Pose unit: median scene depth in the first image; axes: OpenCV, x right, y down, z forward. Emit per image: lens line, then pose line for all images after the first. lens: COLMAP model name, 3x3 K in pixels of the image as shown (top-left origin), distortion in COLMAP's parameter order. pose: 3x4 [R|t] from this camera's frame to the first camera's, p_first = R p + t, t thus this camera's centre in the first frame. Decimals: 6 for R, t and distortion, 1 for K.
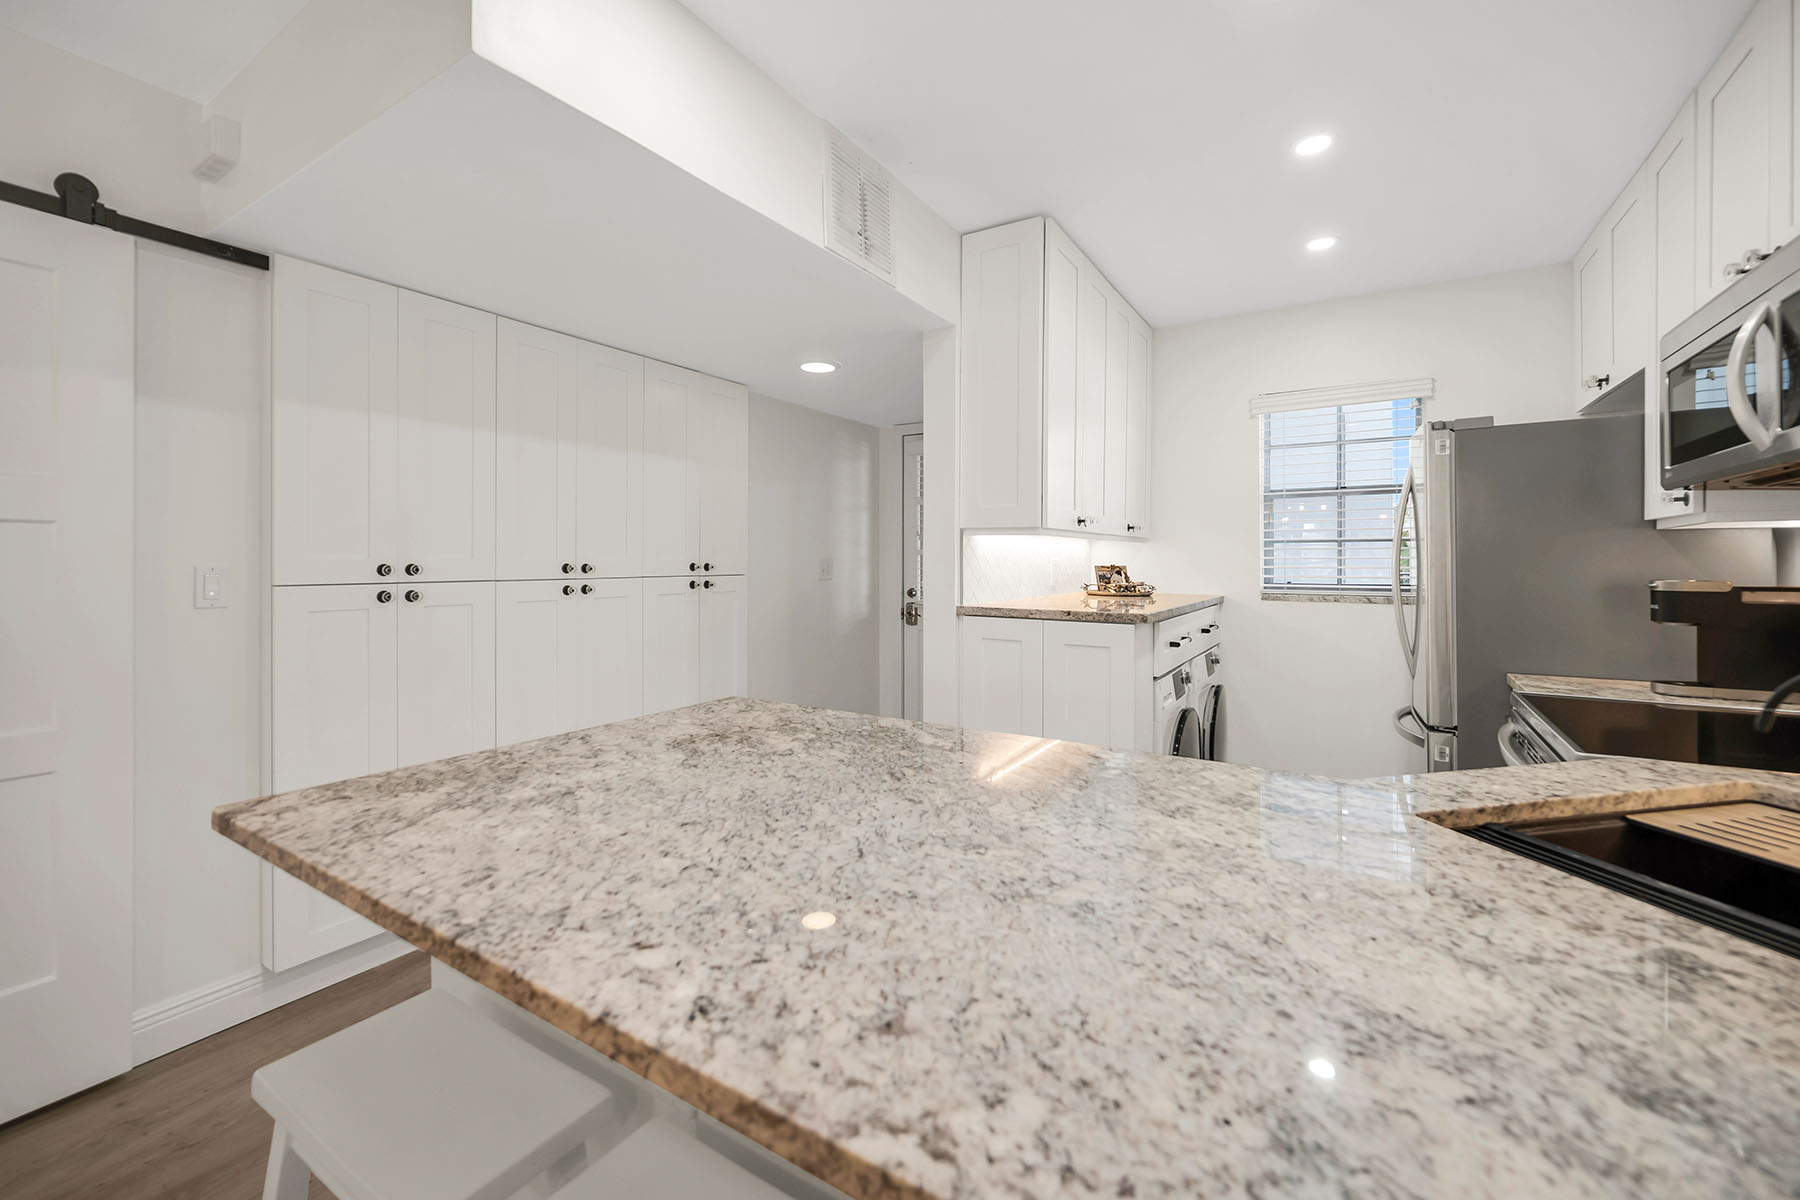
lens RADIAL K [[729.0, 0, 907.9], [0, 729.0, 562.8], [0, 0, 1]] dist [-0.000976, -0.000104]
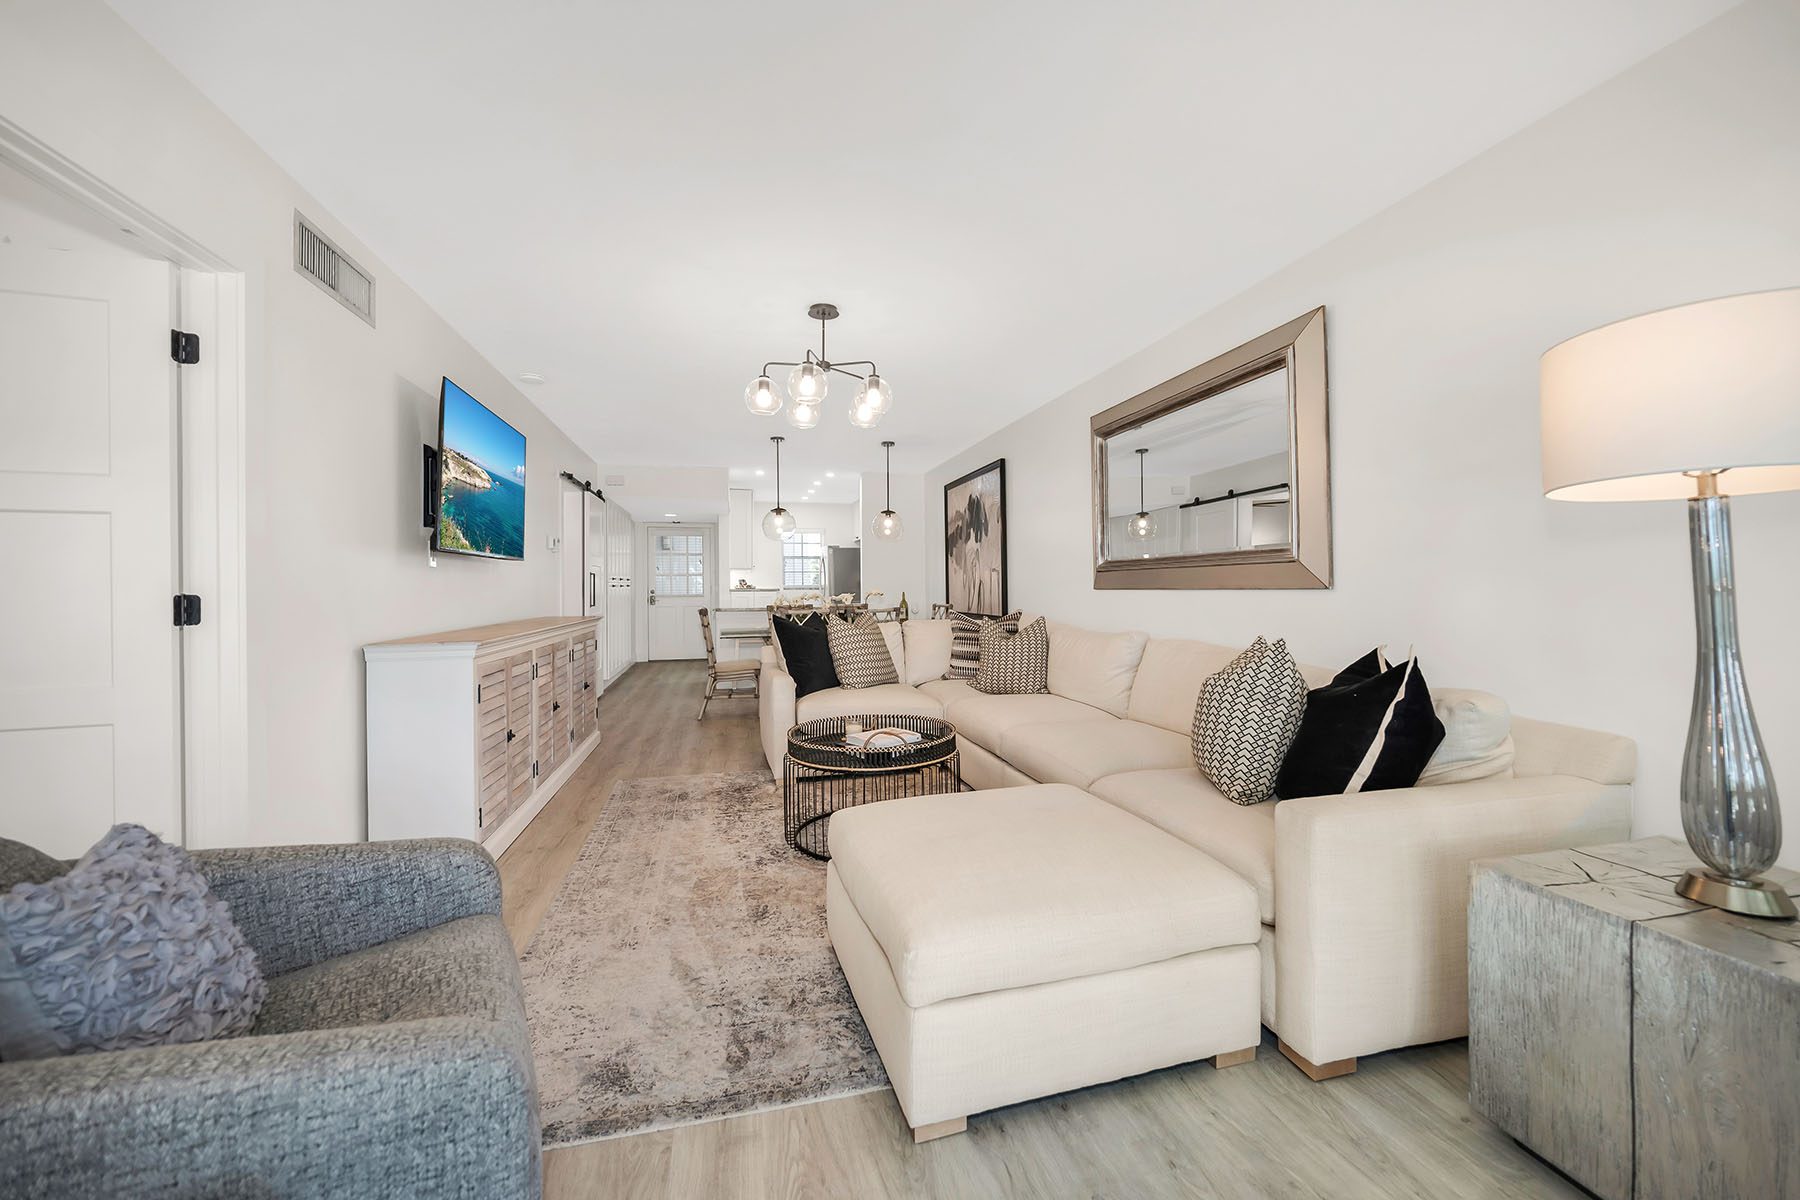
lens RADIAL K [[726.7, 0, 906.3], [0, 726.7, 591.8], [0, 0, 1]] dist [-0.000704, -0.000326]
pose [[0.703555, -0.012684, 0.710528, -1.717120], [0.009632, 0.999919, 0.008312, 0.045272], [-0.710576, 0.000996, 0.703620, -2.000565]]
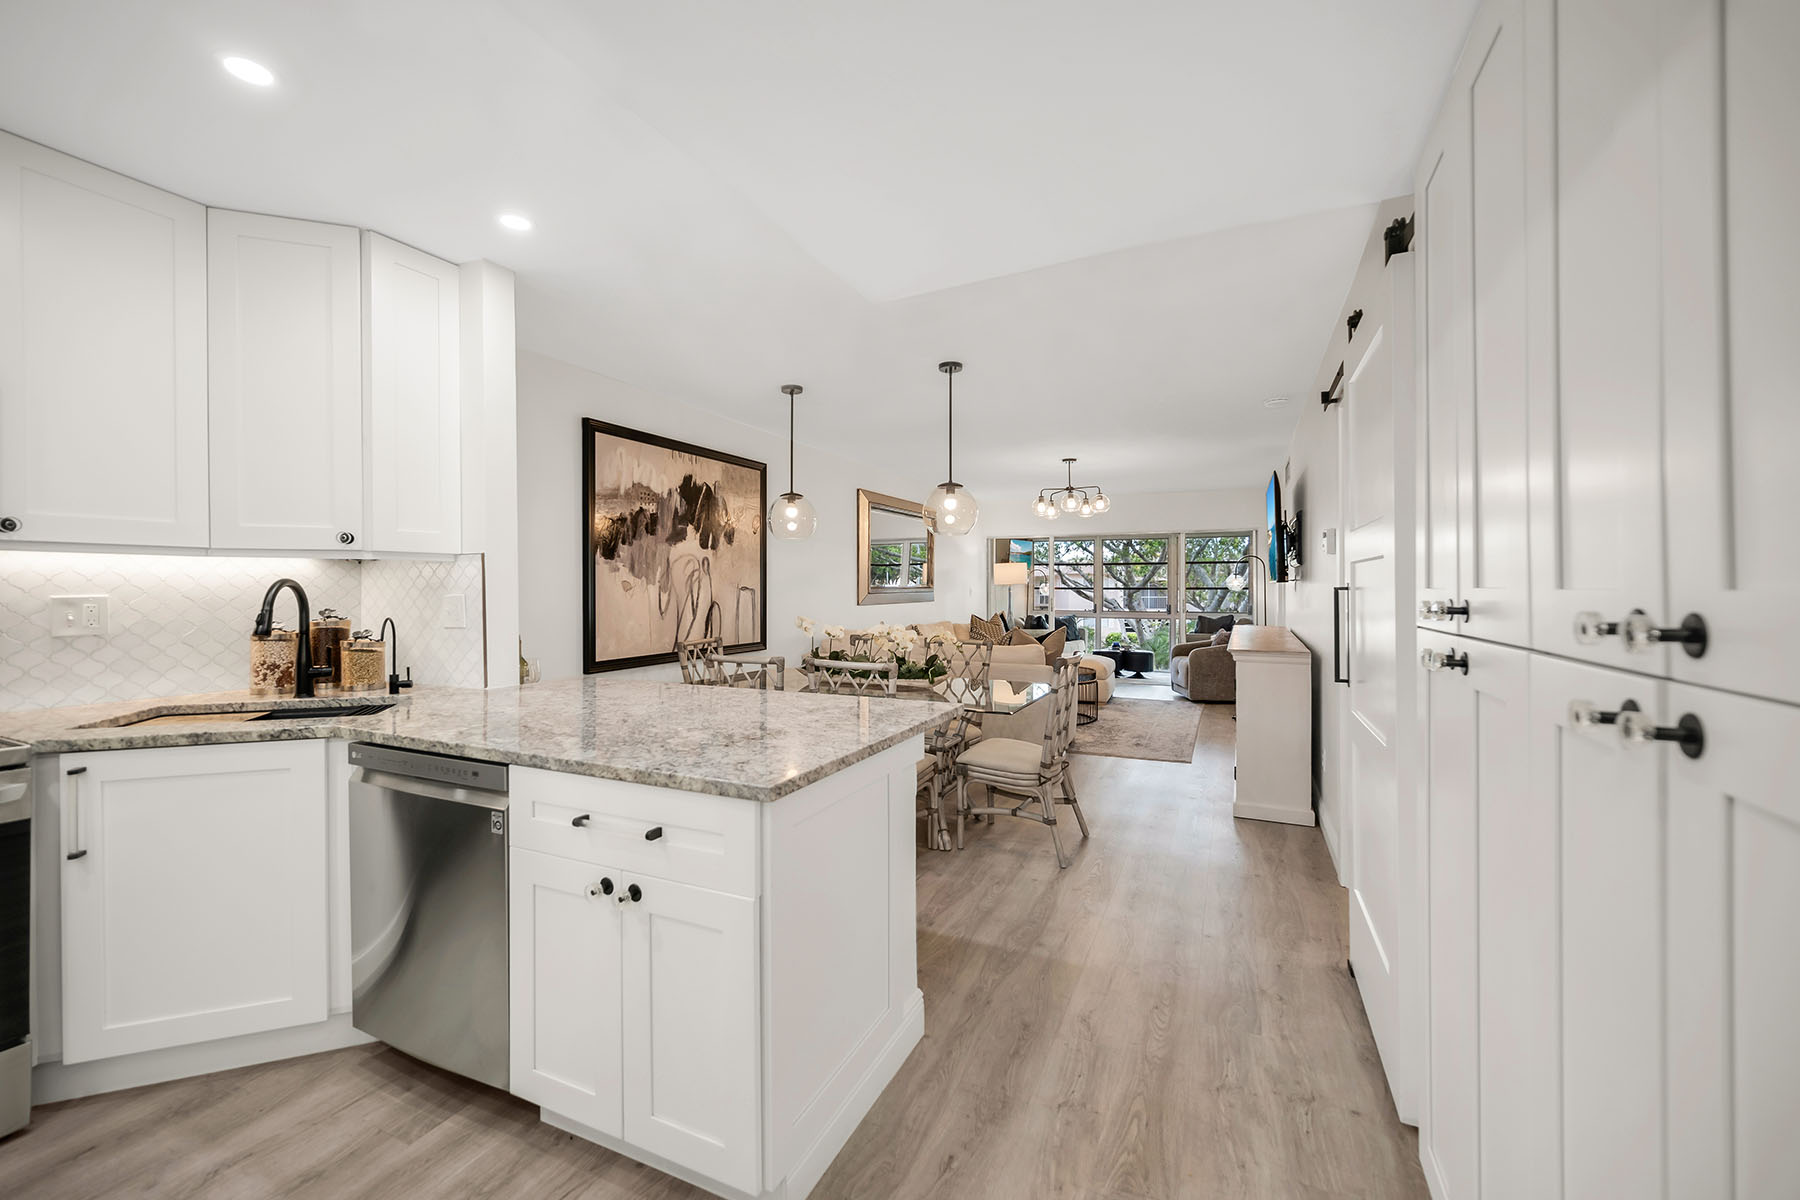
lens RADIAL K [[726.7, 0, 906.3], [0, 726.7, 591.8], [0, 0, 1]] dist [-0.000704, -0.000326]
pose [[-0.992200, -0.001077, -0.124652, -0.181925], [-0.001983, 0.999973, 0.007137, -0.004497], [0.124641, 0.007328, -0.992175, 1.113132]]
